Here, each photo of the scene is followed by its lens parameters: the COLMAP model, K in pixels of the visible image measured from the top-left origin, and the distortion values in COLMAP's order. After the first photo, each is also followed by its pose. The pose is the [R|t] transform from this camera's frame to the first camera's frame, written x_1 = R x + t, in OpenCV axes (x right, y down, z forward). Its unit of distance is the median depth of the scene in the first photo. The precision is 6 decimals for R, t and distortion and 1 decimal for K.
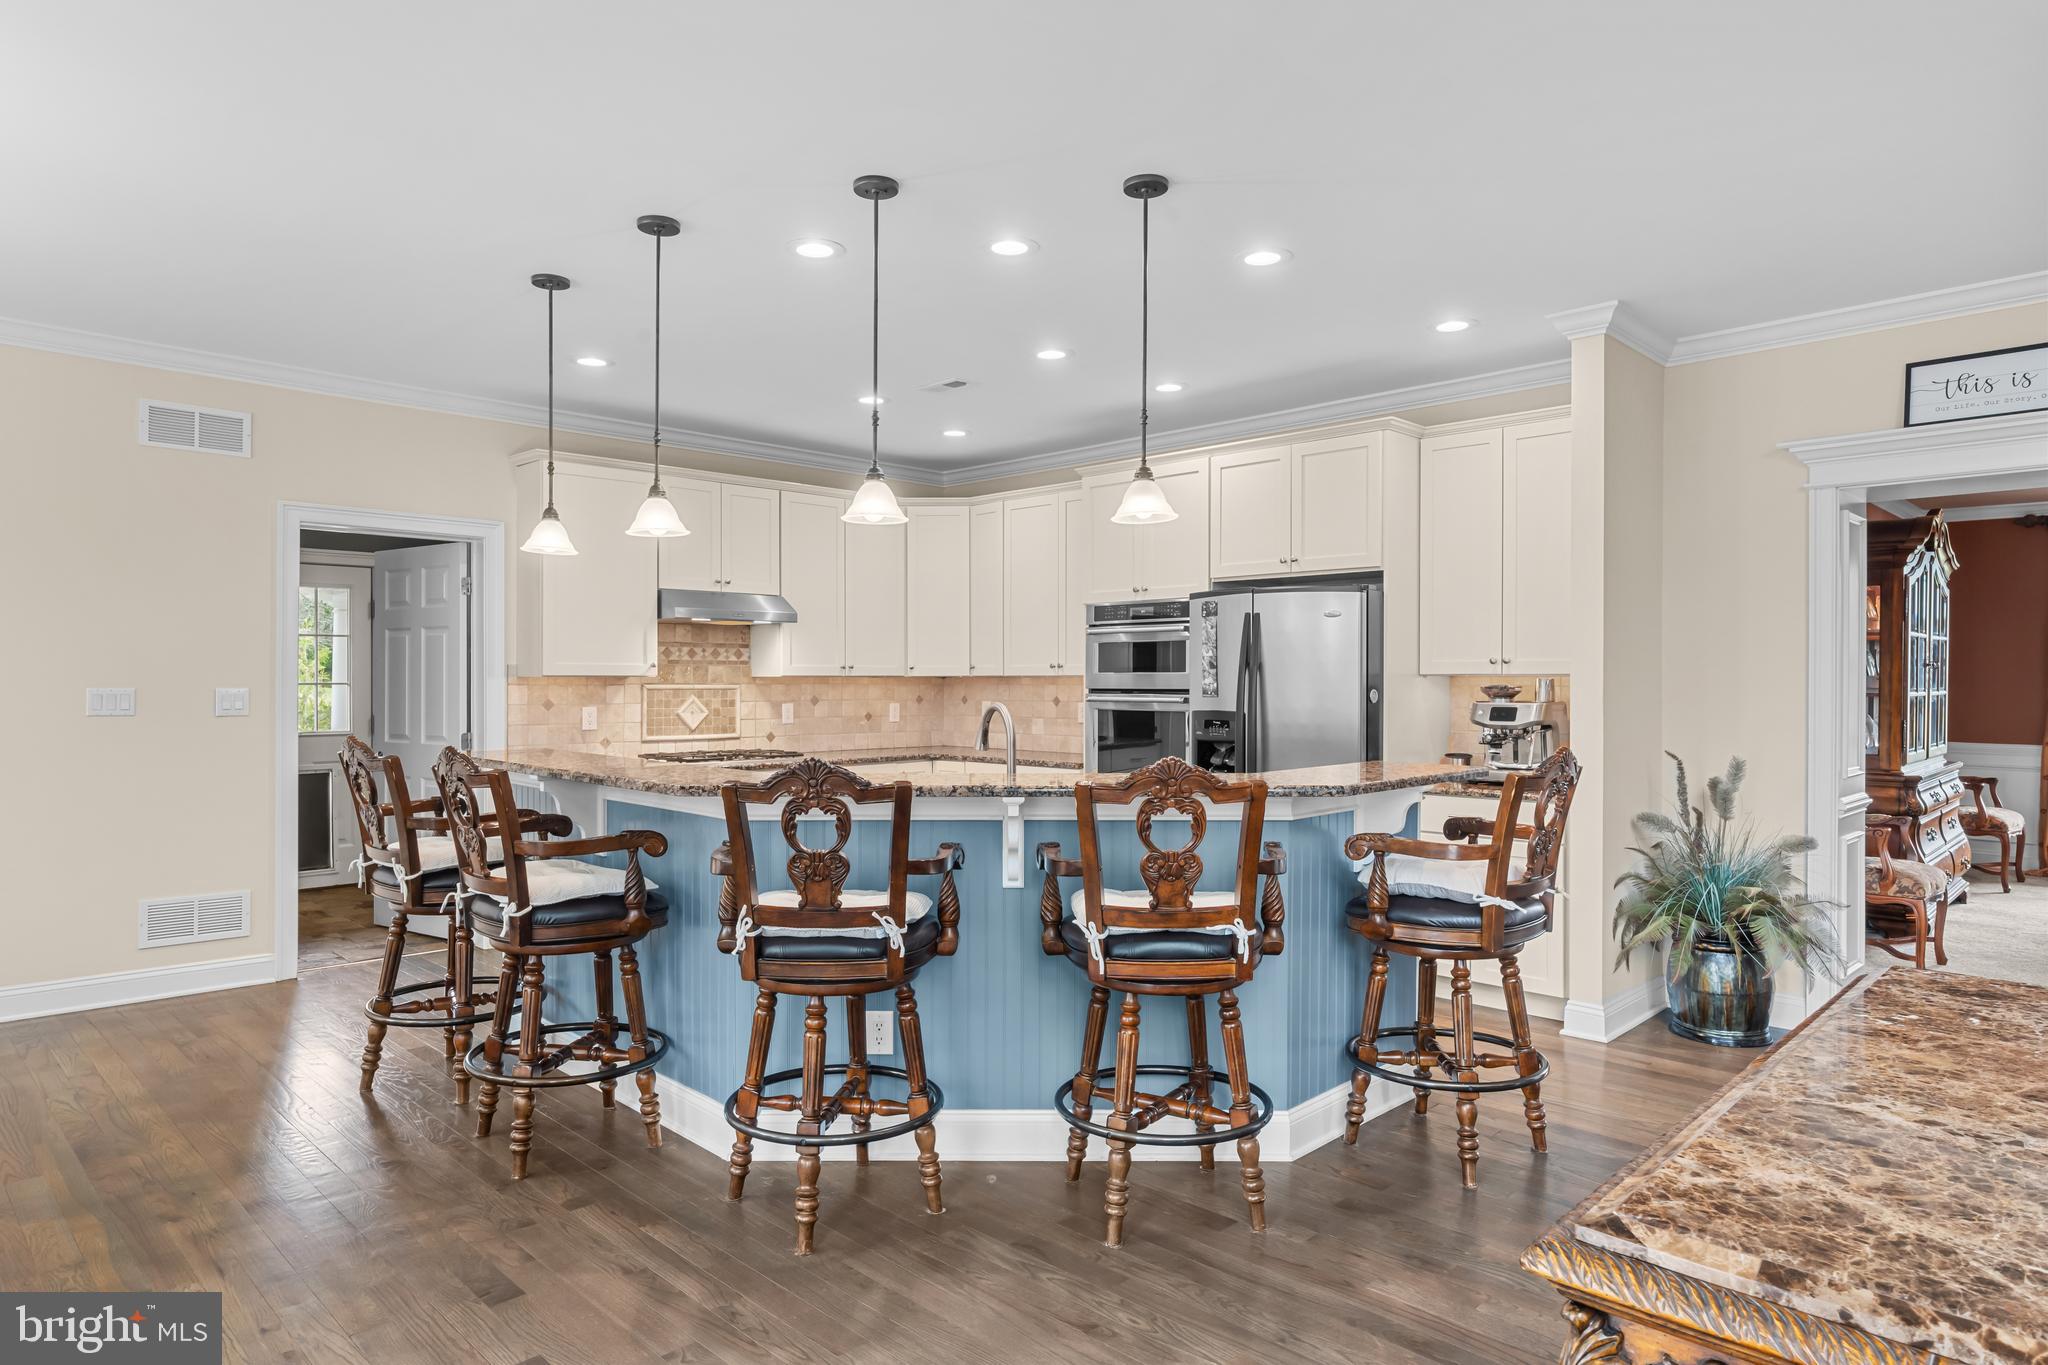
lens RADIAL K [[1224.9, 0, 1050.5], [0, 1224.9, 680.6], [0, 0, 1]] dist [-0.005986, 0.000983]
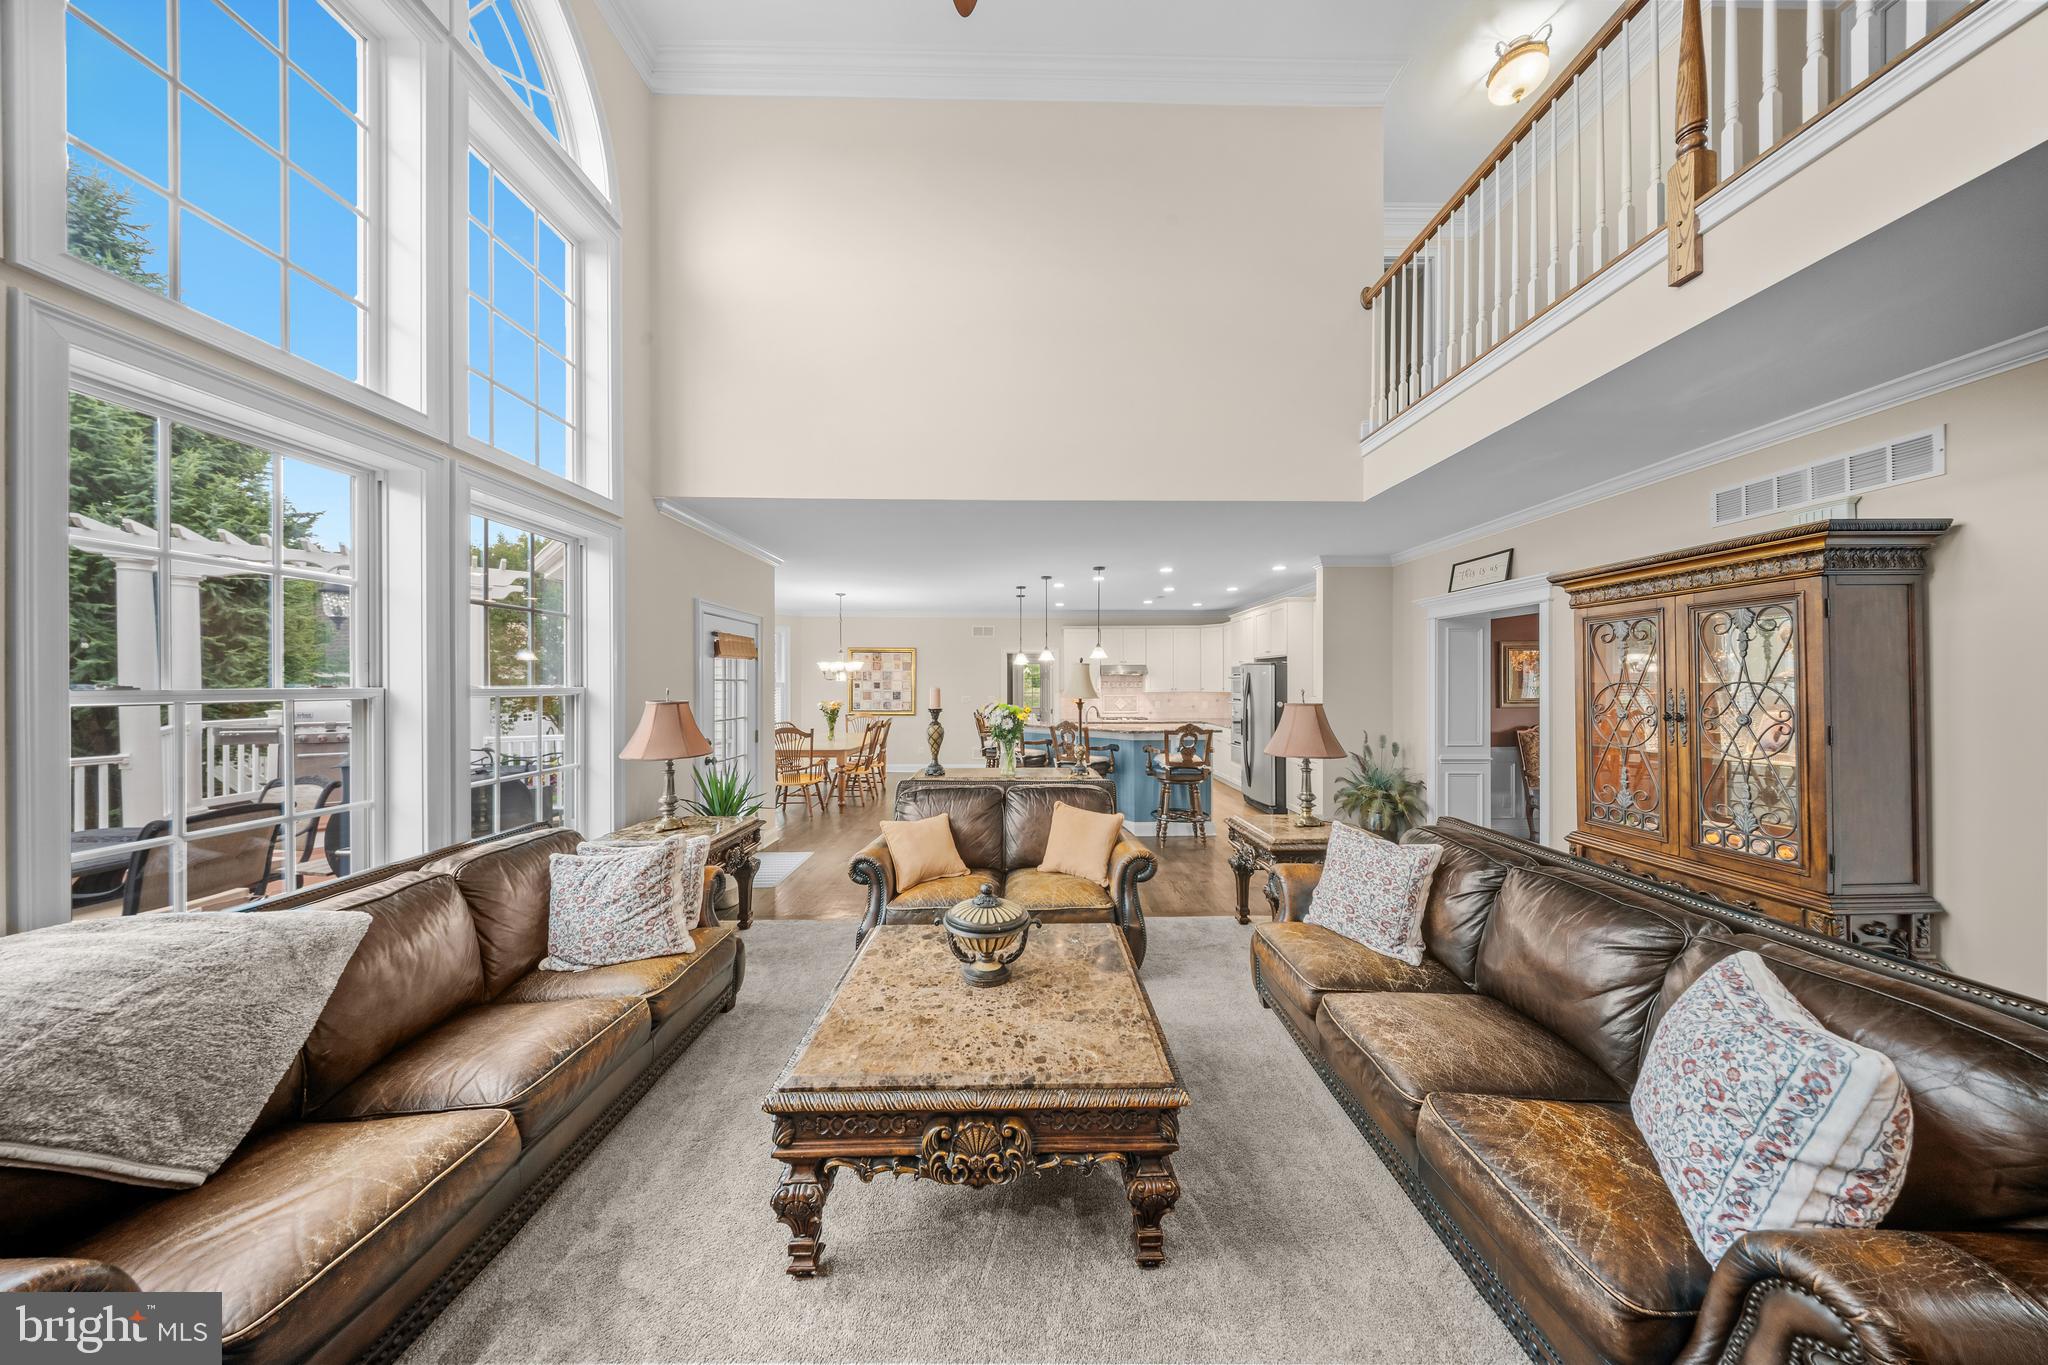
lens RADIAL K [[599.3, 0, 1034.5], [0, 599.3, 683.9], [0, 0, 1]] dist [0.004384, -0.000083]
pose [[0.717803, -0.001435, -0.696245, 0.634472], [0.003376, 0.999993, 0.001420, -0.028378], [0.696238, -0.003370, 0.717803, -0.235418]]
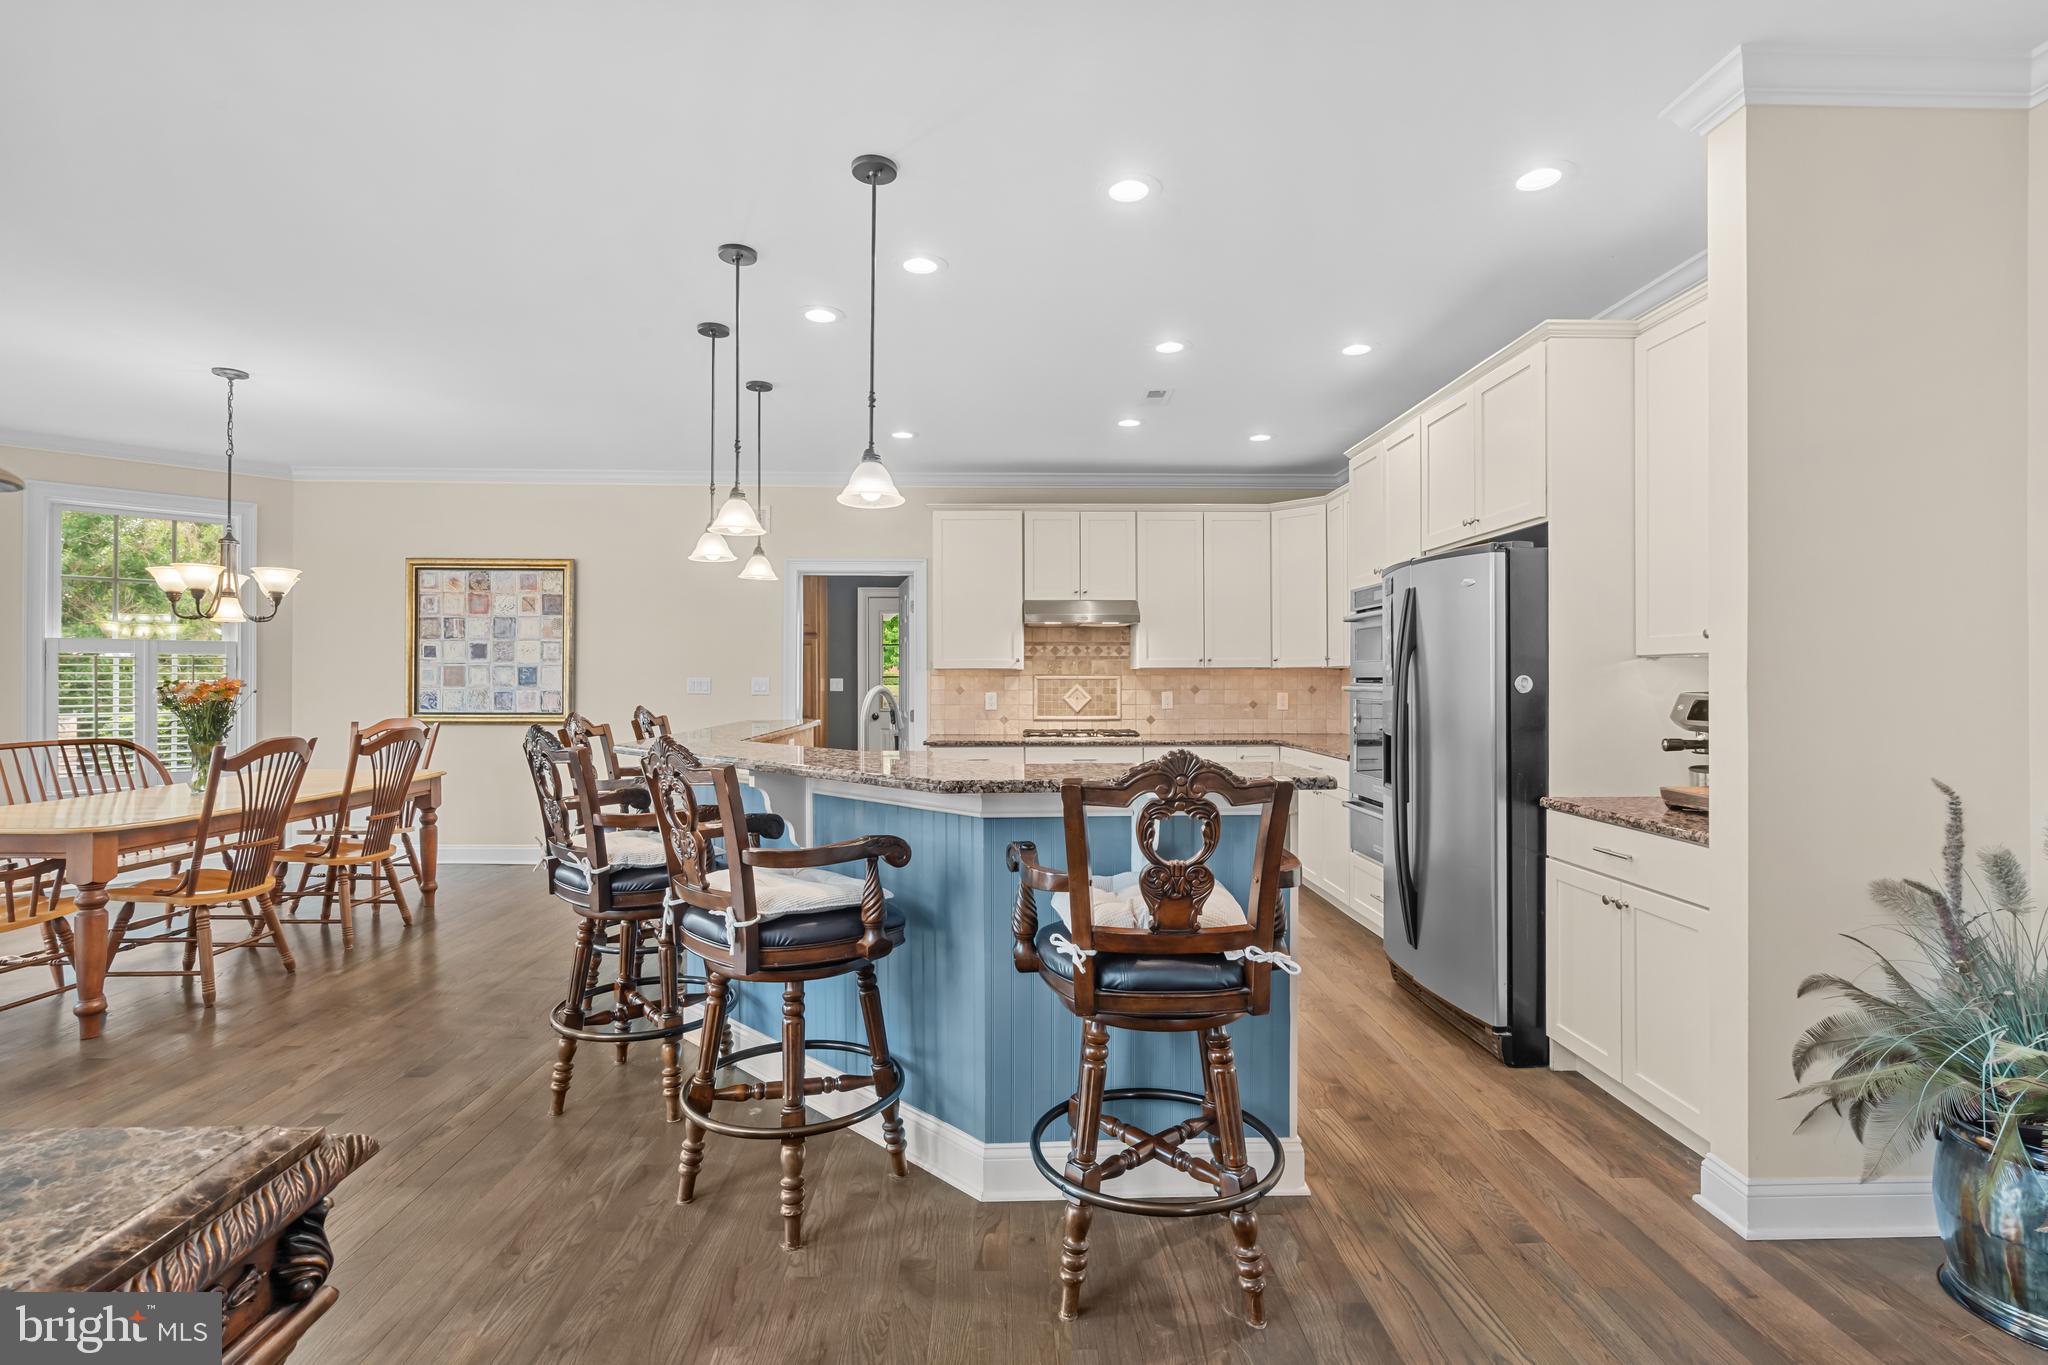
lens RADIAL K [[961.7, 0, 1013.5], [0, 961.7, 672.3], [0, 0, 1]] dist [-0.002118, 0.000350]
pose [[0.713792, -0.006207, -0.700330, 0.373347], [0.001586, 0.999972, -0.007246, 0.007349], [0.700356, 0.004062, 0.713782, 0.273082]]
